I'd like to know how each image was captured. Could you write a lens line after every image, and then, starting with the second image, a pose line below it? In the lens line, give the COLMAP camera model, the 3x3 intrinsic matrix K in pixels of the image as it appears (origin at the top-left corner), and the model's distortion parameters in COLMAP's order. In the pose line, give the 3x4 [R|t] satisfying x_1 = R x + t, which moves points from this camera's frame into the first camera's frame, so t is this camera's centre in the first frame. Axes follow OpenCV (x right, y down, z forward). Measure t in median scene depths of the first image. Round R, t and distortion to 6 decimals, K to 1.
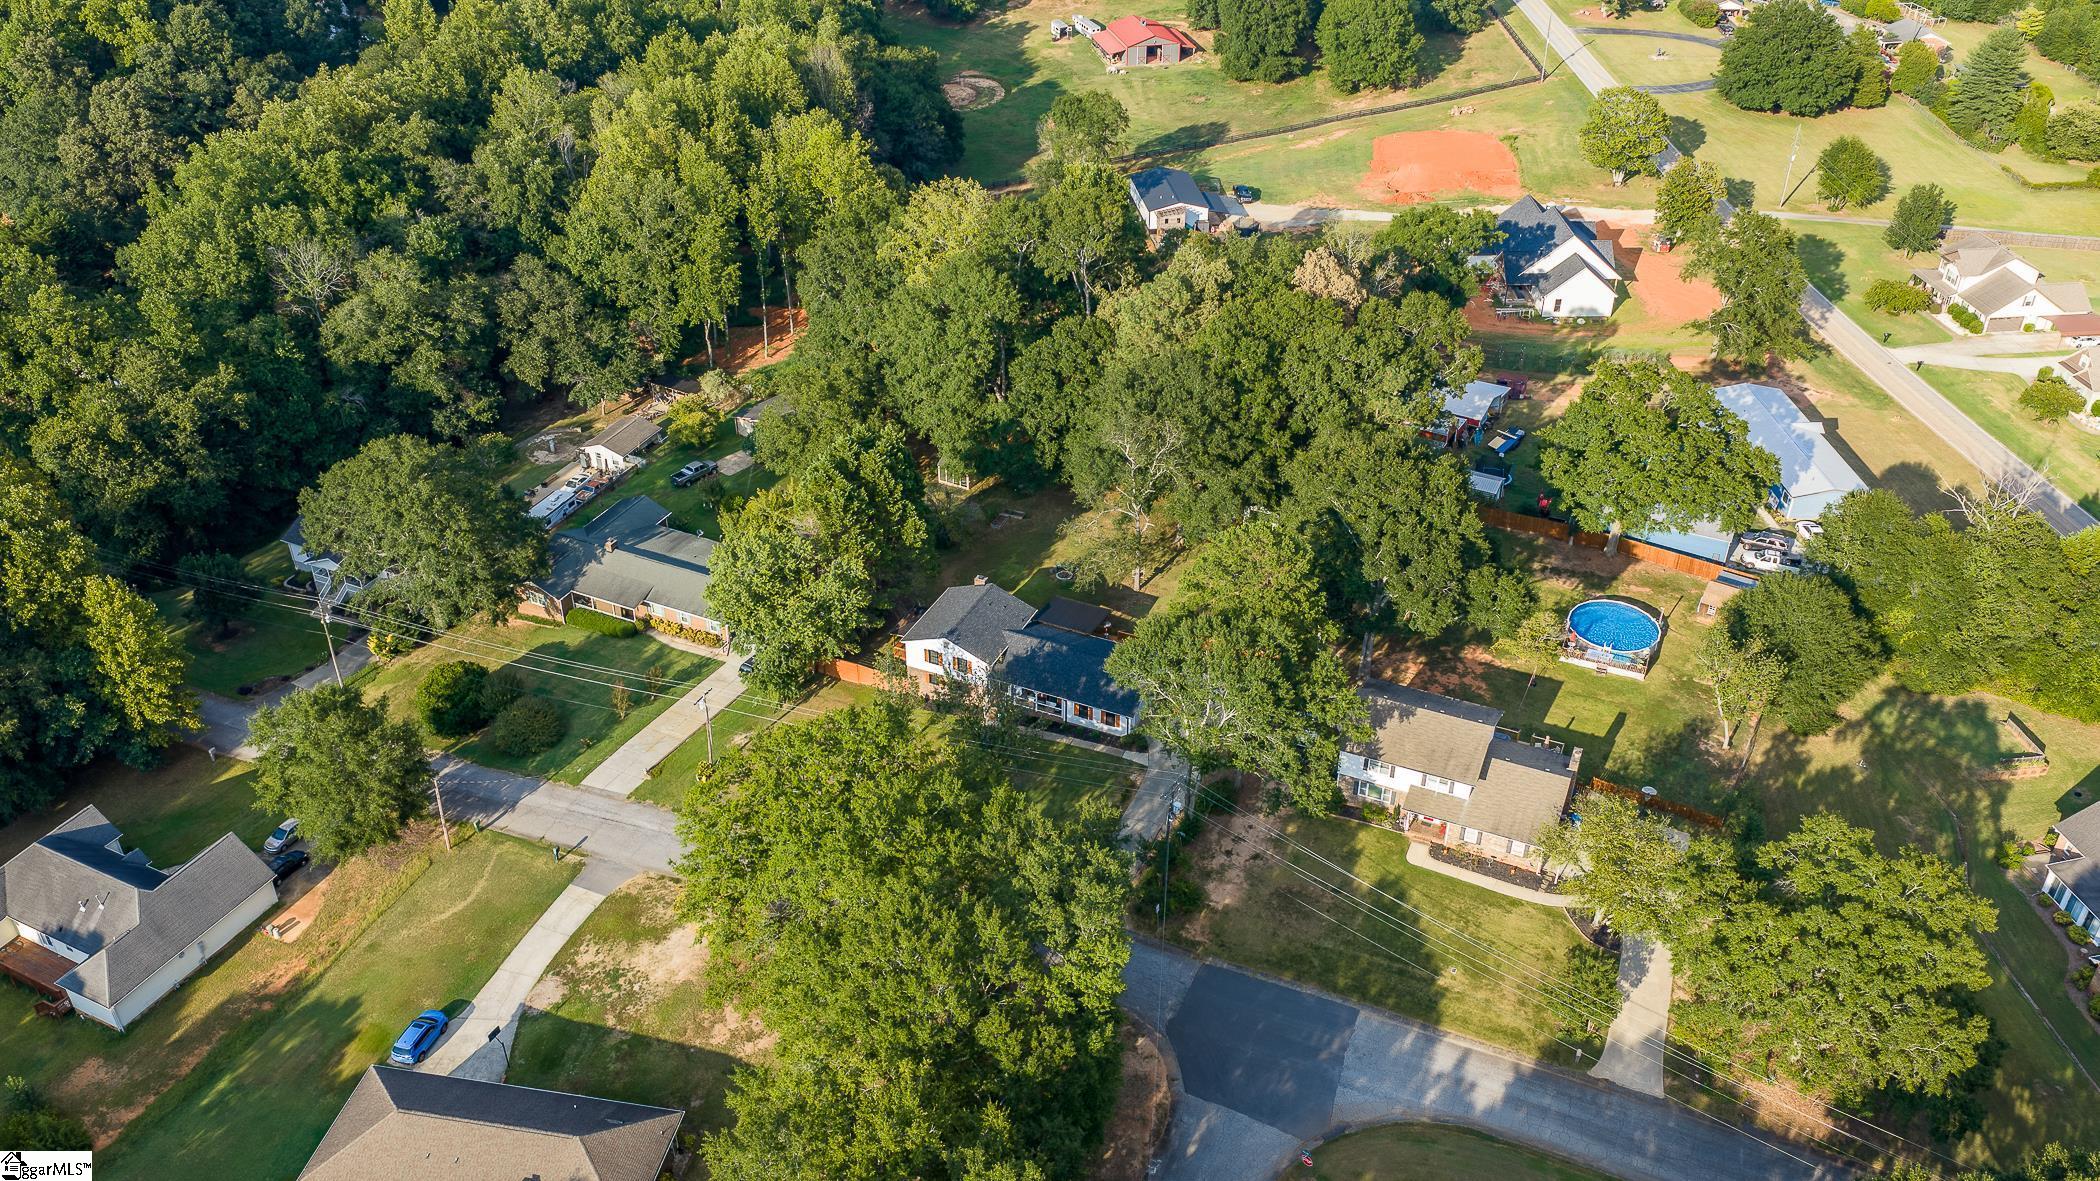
lens RADIAL K [[1752.2, 0, 1047.1], [0, 1752.2, 589.4], [0, 0, 1]] dist [0.028584, -0.038476]
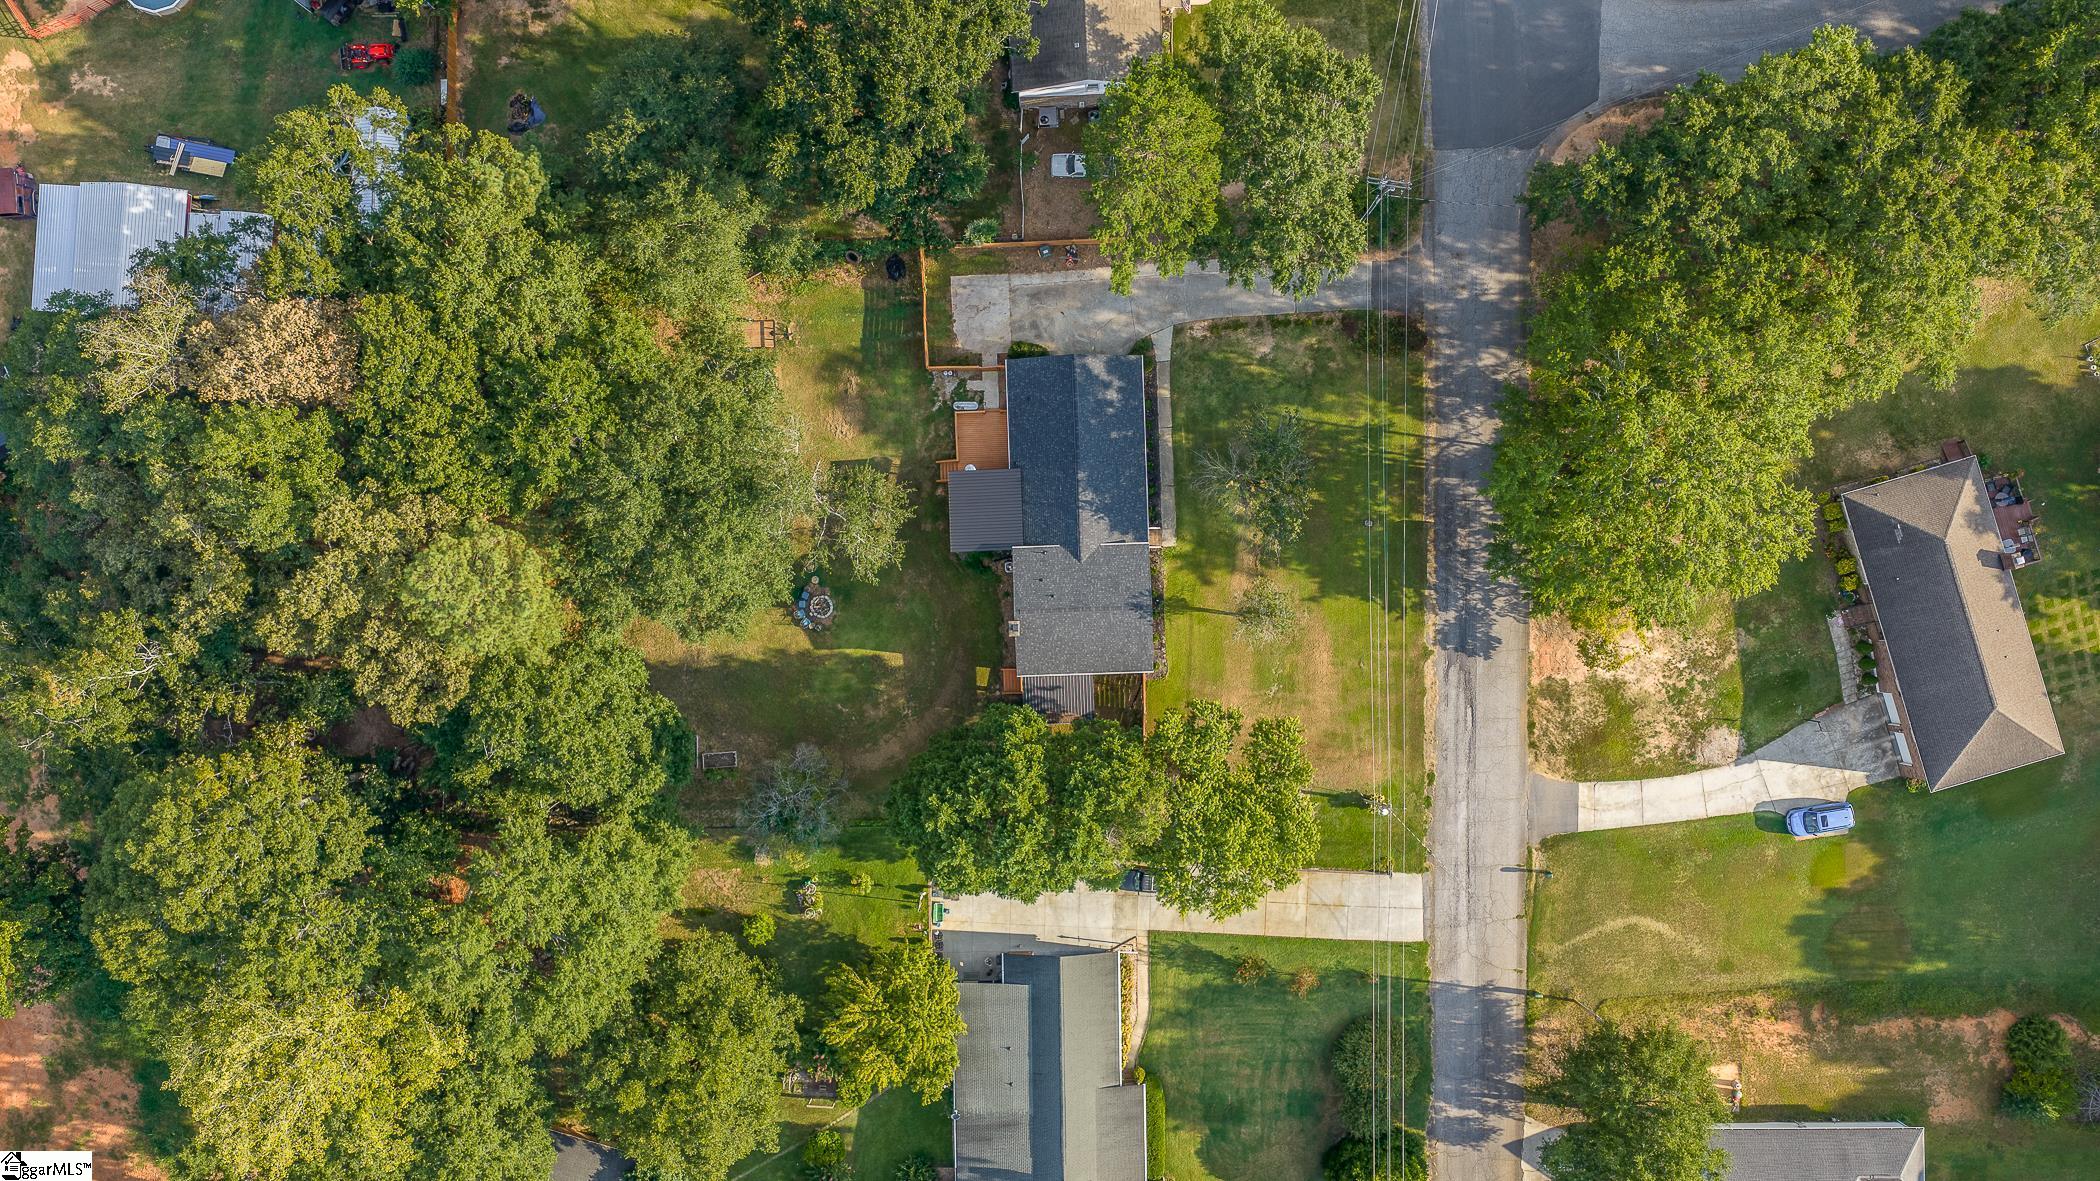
lens RADIAL K [[1752.2, 0, 1051.8], [0, 1752.2, 601.0], [0, 0, 1]] dist [0.028584, -0.038476]
pose [[-0.445180, -0.895394, 0.009221, -0.038818], [0.496100, -0.238057, 0.834993, -0.585044], [-0.745453, 0.376297, 0.550183, 0.532773]]
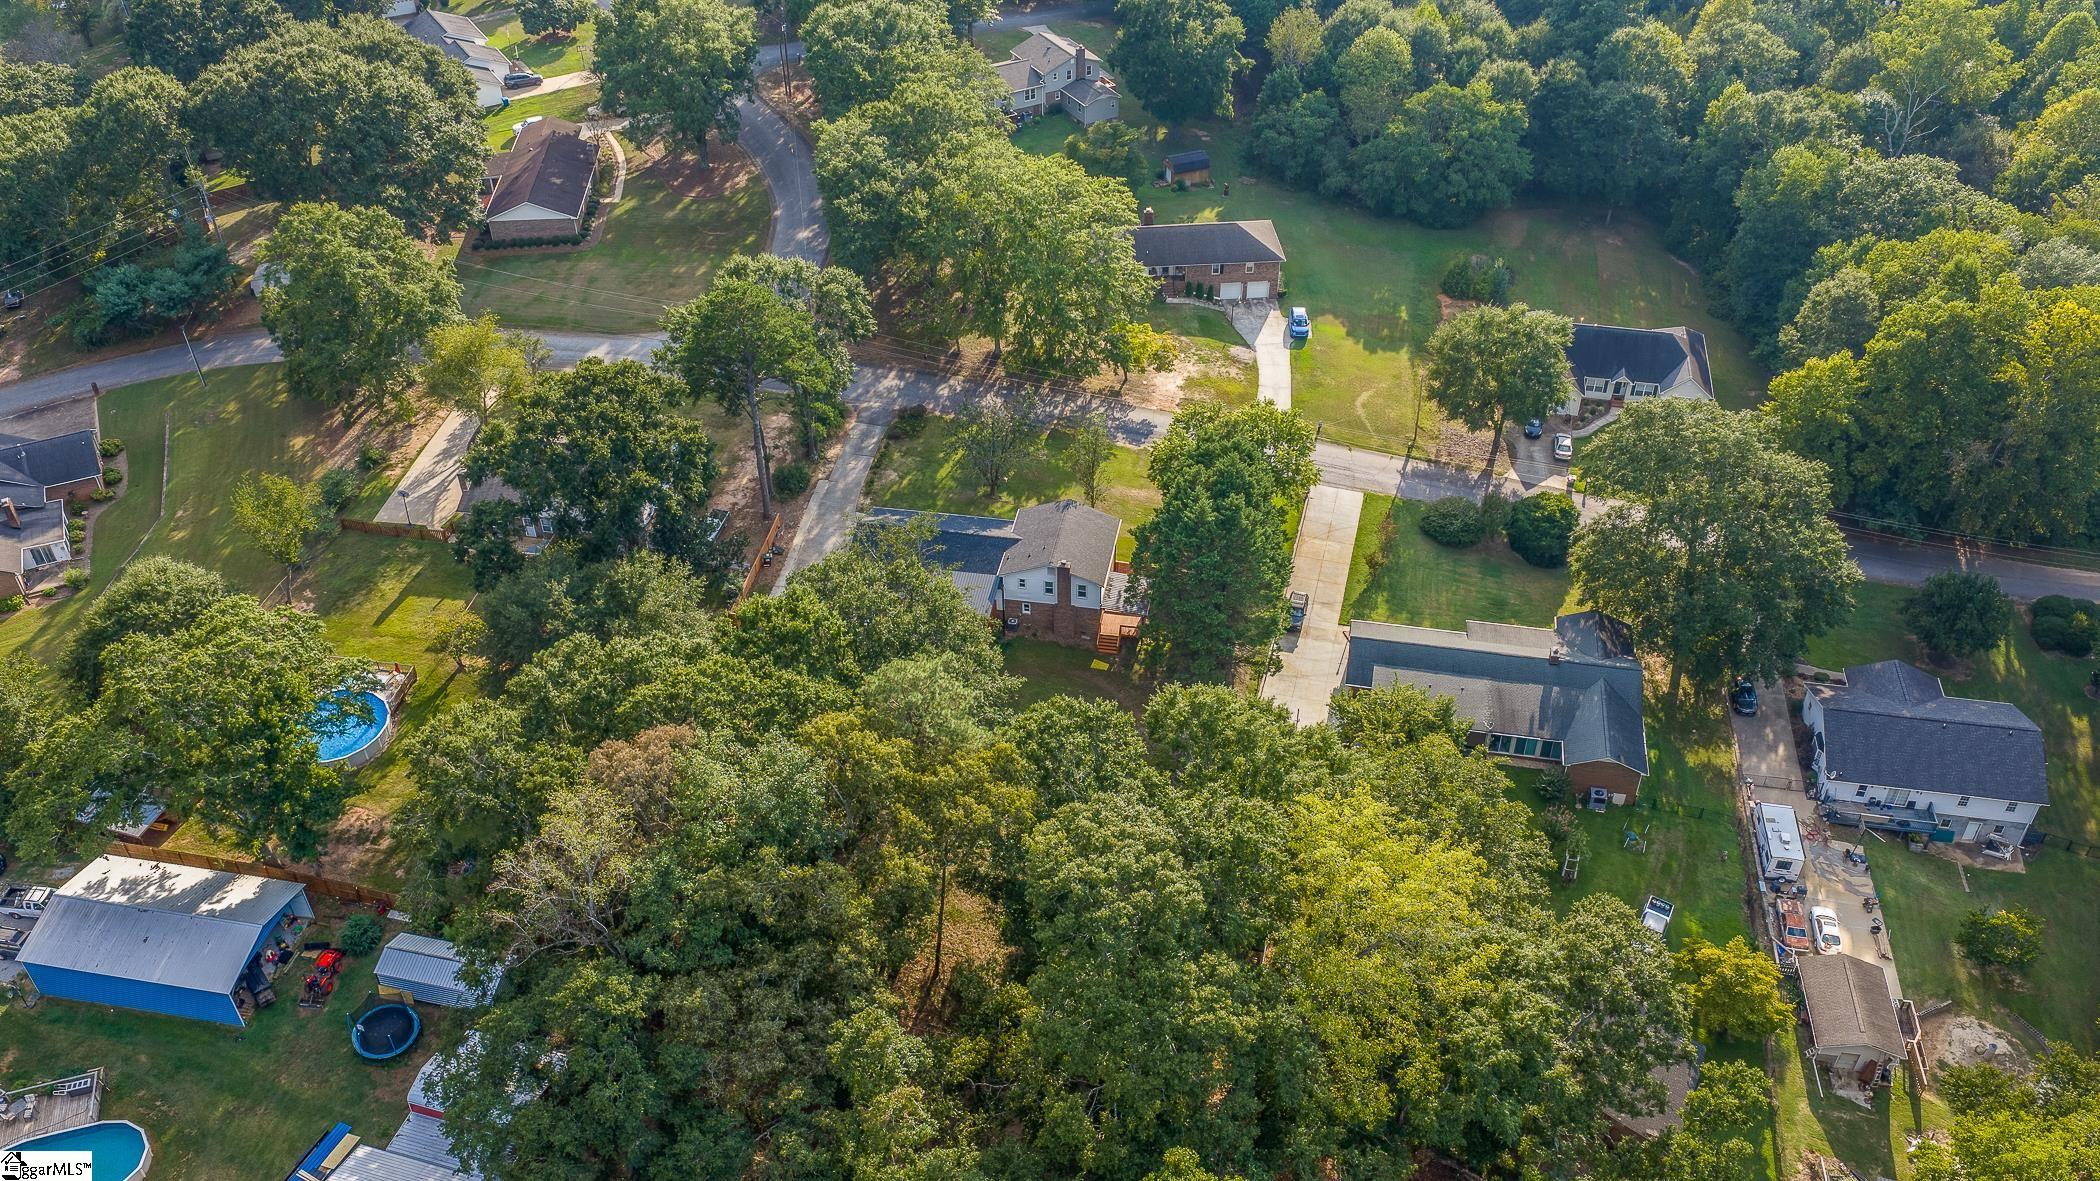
lens RADIAL K [[1752.2, 0, 1048.8], [0, 1752.2, 588.2], [0, 0, 1]] dist [0.028584, -0.038476]
pose [[-0.968770, 0.156435, -0.192385, 0.136091], [-0.133356, 0.325408, 0.936123, -0.791025], [0.209046, 0.932544, -0.294384, 1.194259]]
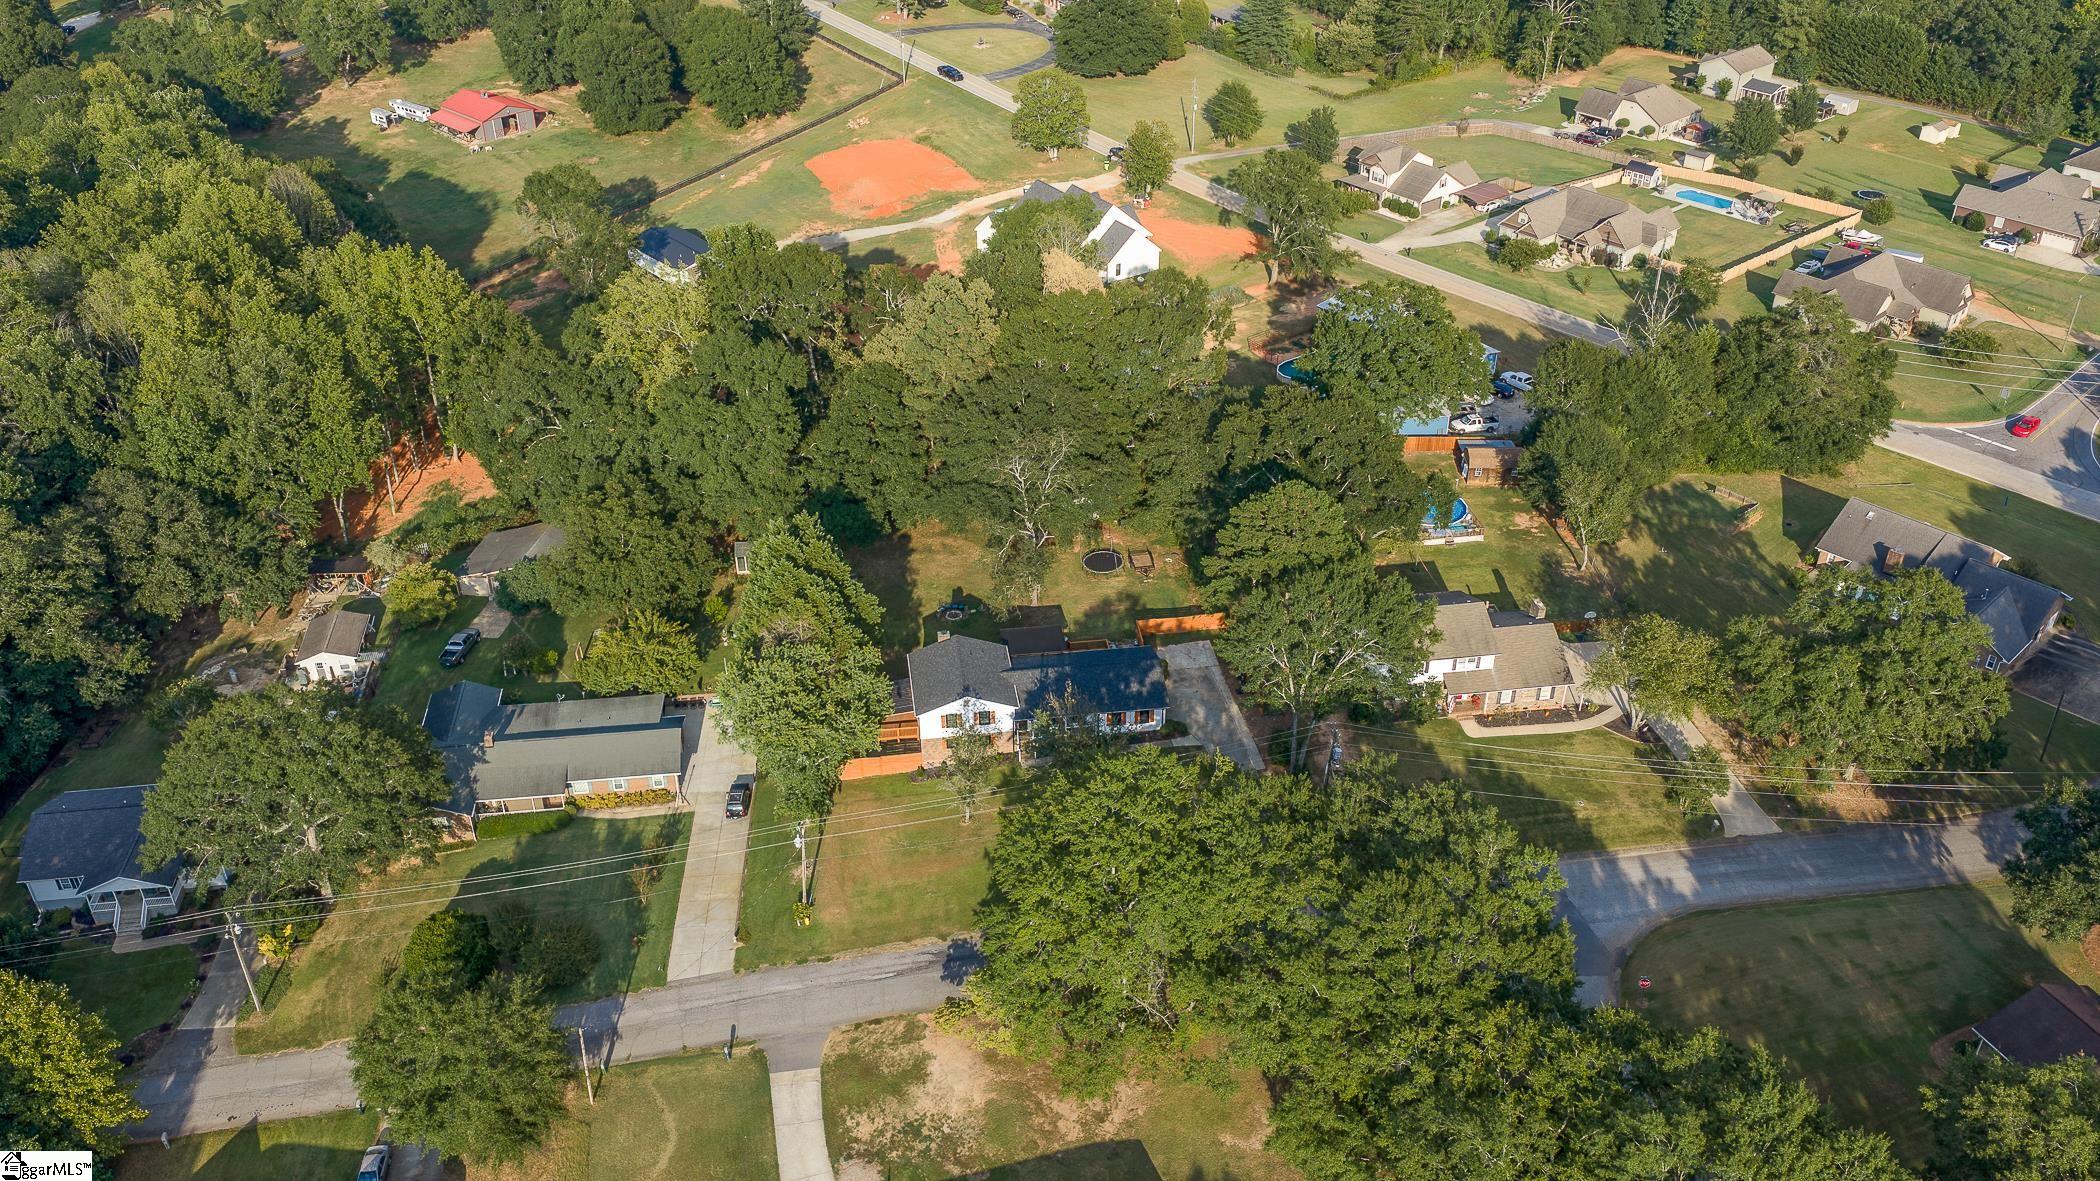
lens RADIAL K [[1752.2, 0, 1054.4], [0, 1752.2, 588.9], [0, 0, 1]] dist [0.028584, -0.038476]
pose [[0.842953, -0.294011, 0.450542, -0.394481], [0.301600, 0.951741, 0.056794, -0.062957], [-0.445498, 0.088009, 0.890947, 0.087148]]
